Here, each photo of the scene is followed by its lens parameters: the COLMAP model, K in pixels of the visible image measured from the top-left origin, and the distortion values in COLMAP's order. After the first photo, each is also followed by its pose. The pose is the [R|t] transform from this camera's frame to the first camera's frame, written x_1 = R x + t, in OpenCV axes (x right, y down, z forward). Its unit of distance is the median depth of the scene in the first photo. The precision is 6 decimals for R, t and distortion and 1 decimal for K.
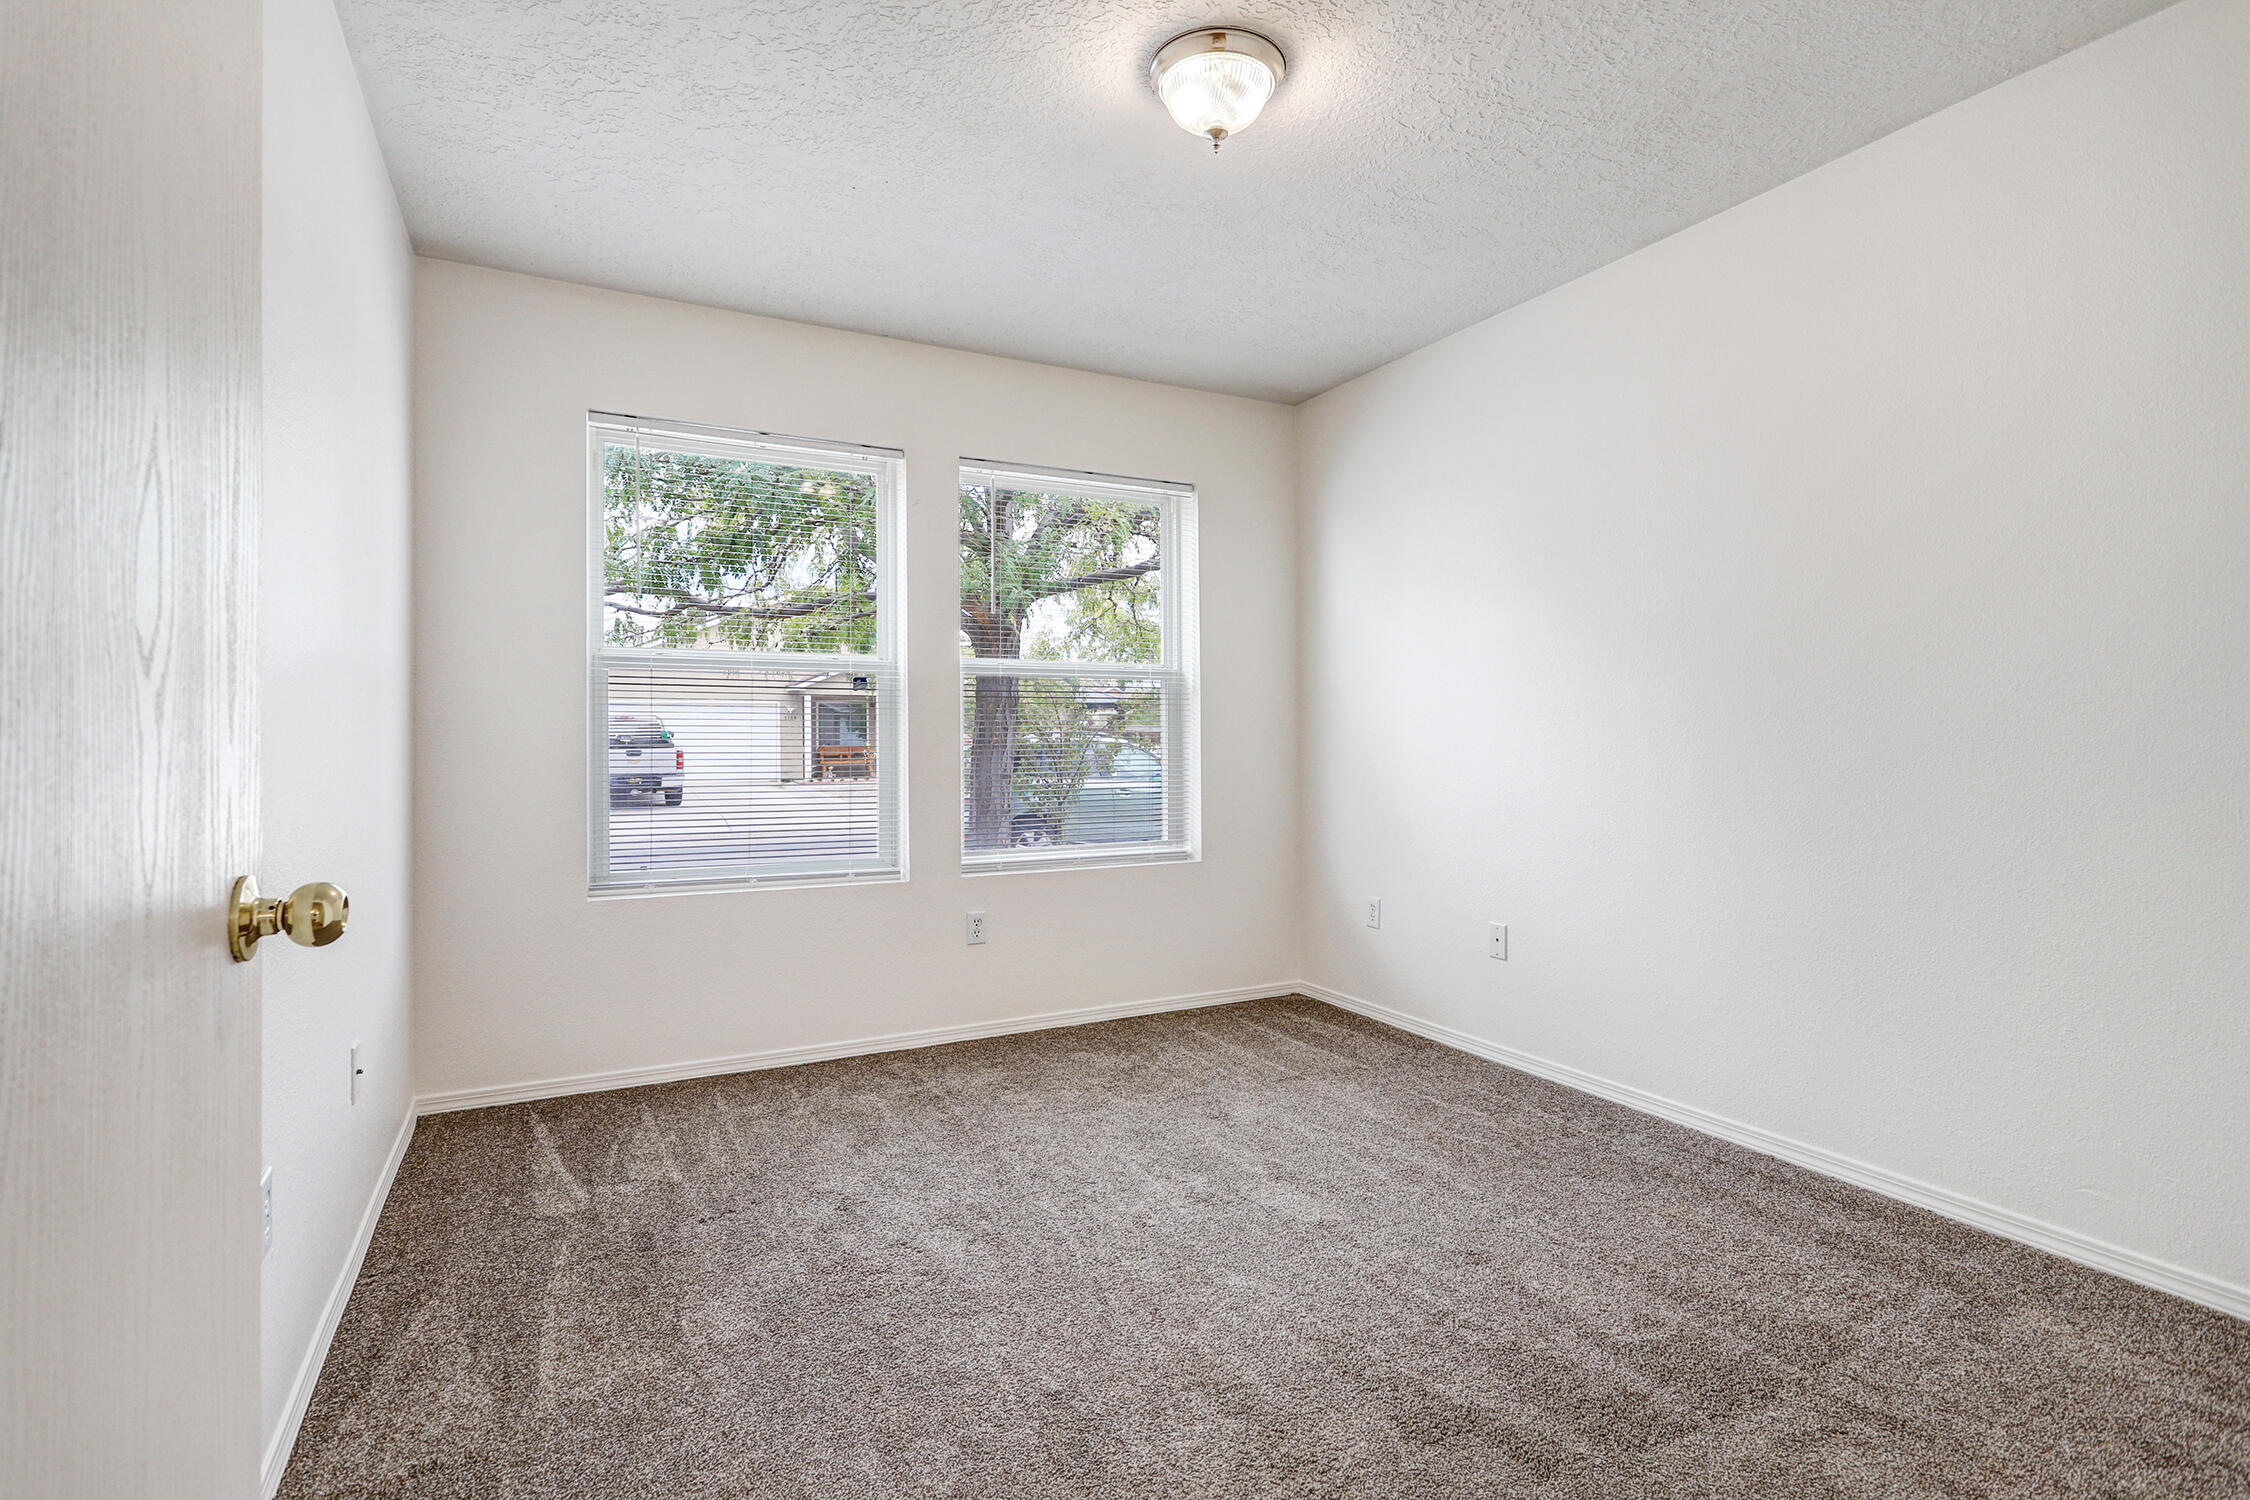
lens RADIAL K [[1087.0, 0, 1120.1], [0, 1087.0, 747.5], [0, 0, 1]] dist [0.012574, 0.000875]
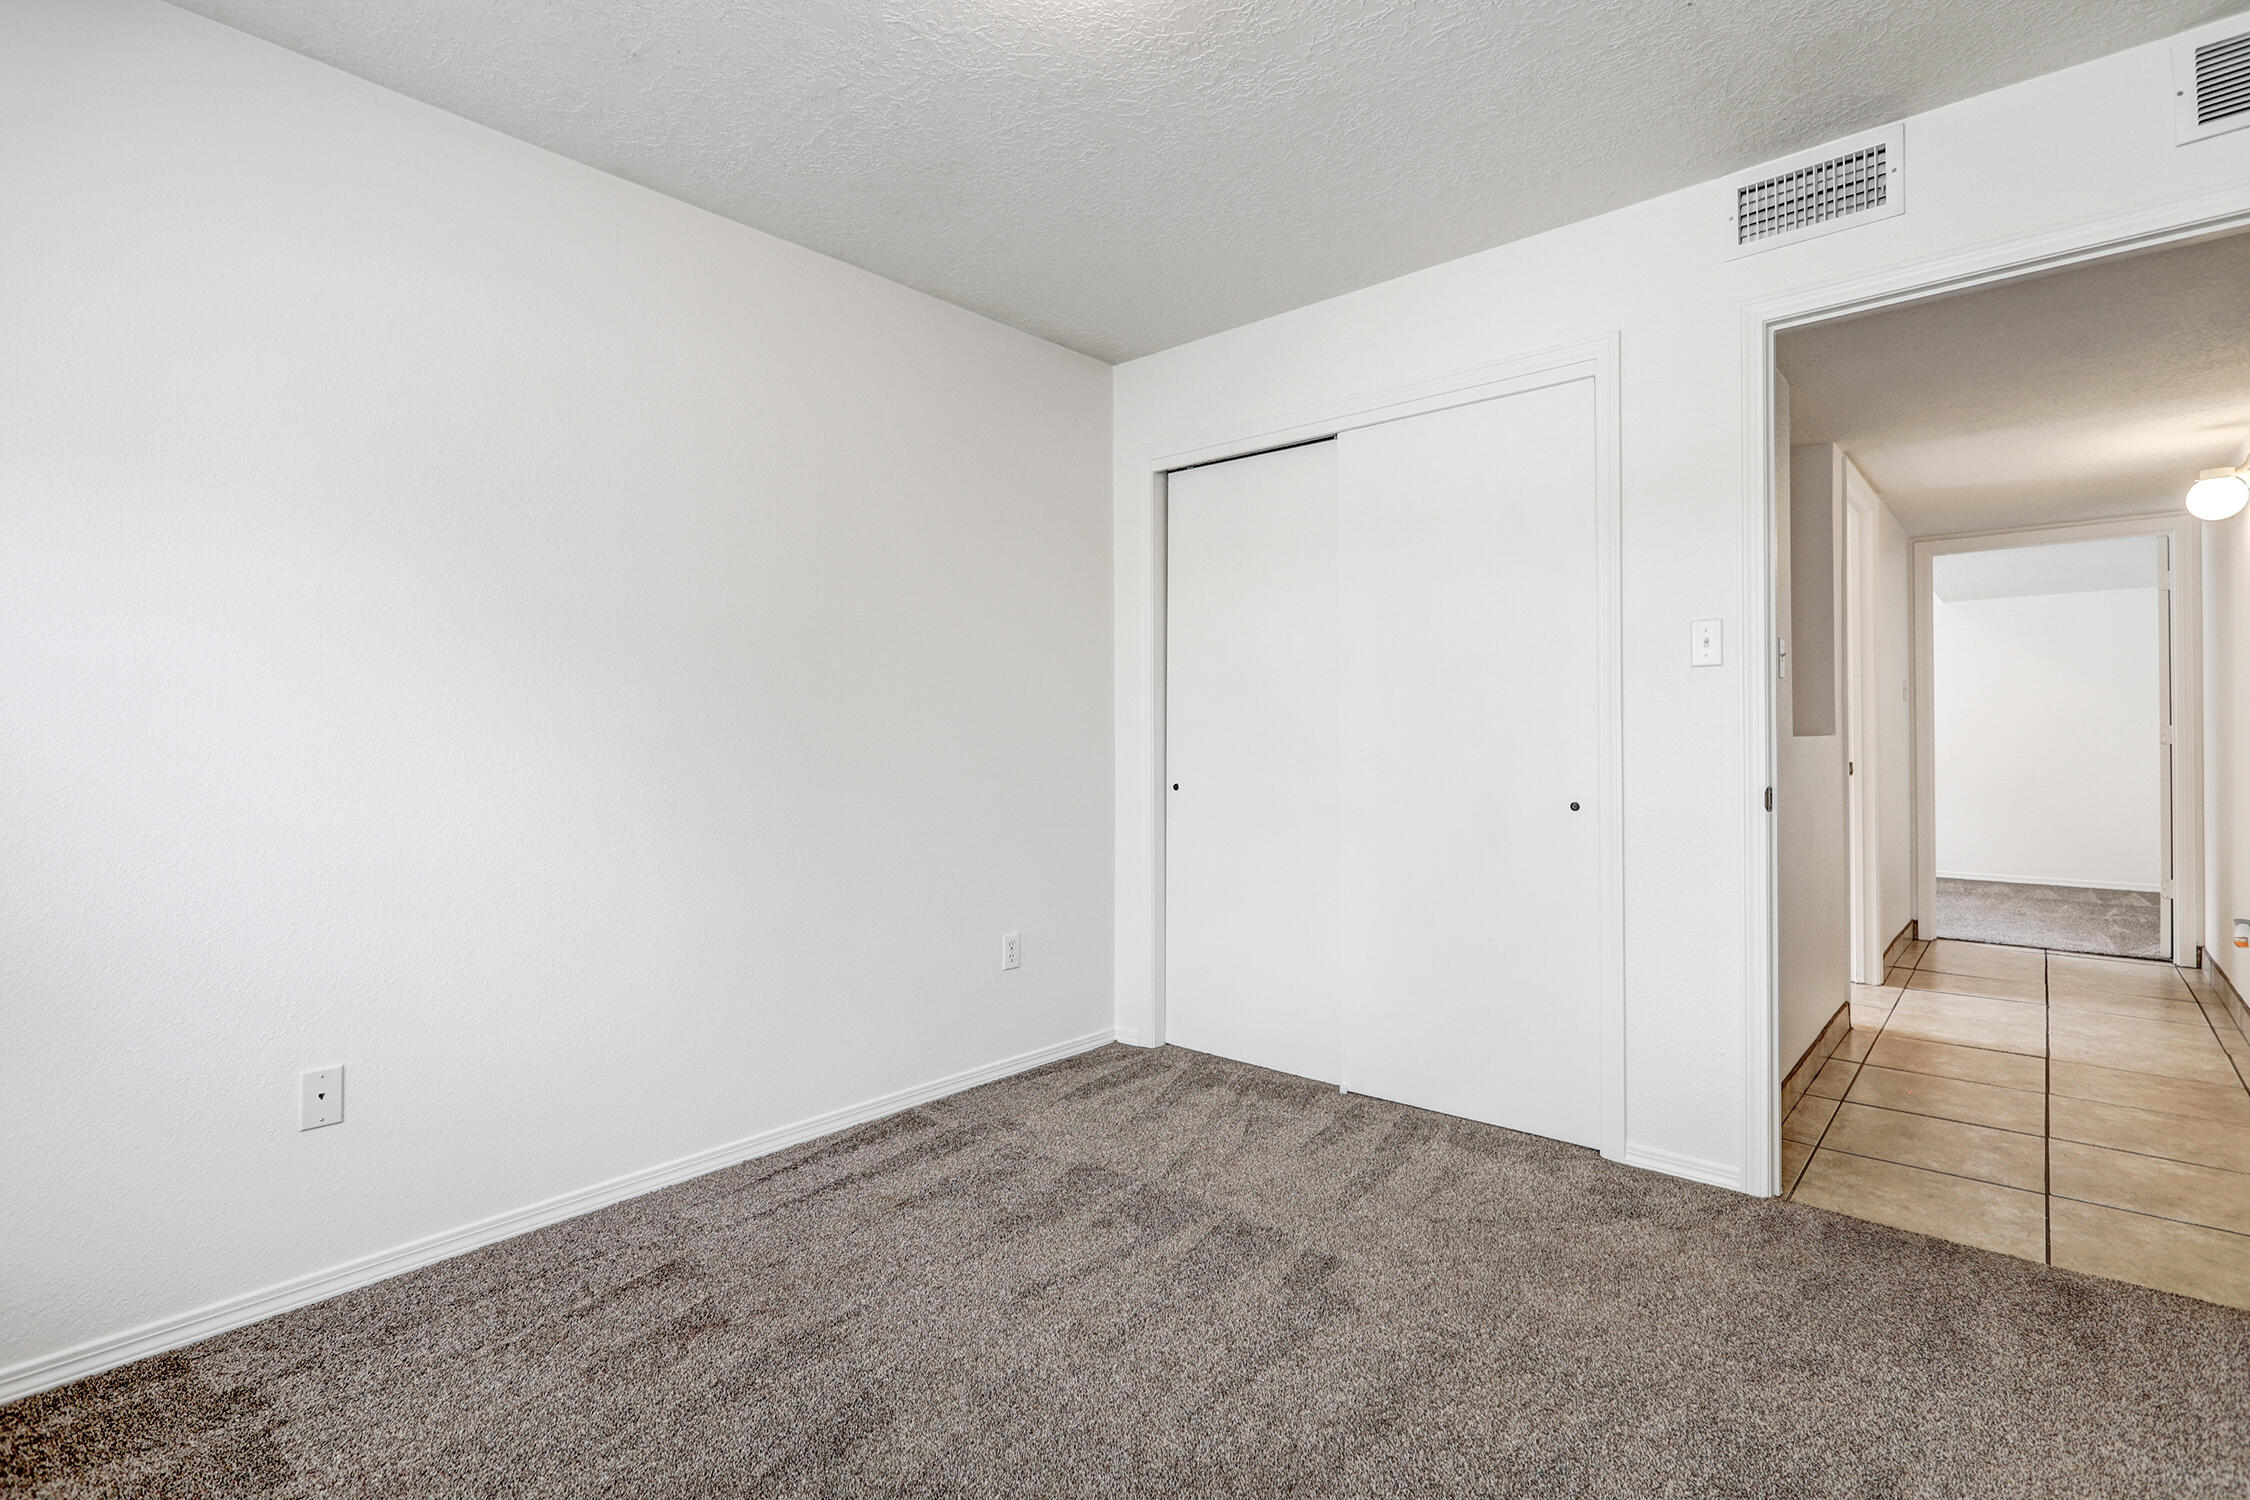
lens RADIAL K [[1087.0, 0, 1128.9], [0, 1087.0, 749.6], [0, 0, 1]] dist [0.012574, 0.000875]
pose [[-0.390527, -0.005160, 0.920577, -0.522074], [0.003522, 0.999969, 0.007099, -0.026292], [-0.920585, 0.006015, -0.390497, 1.103136]]
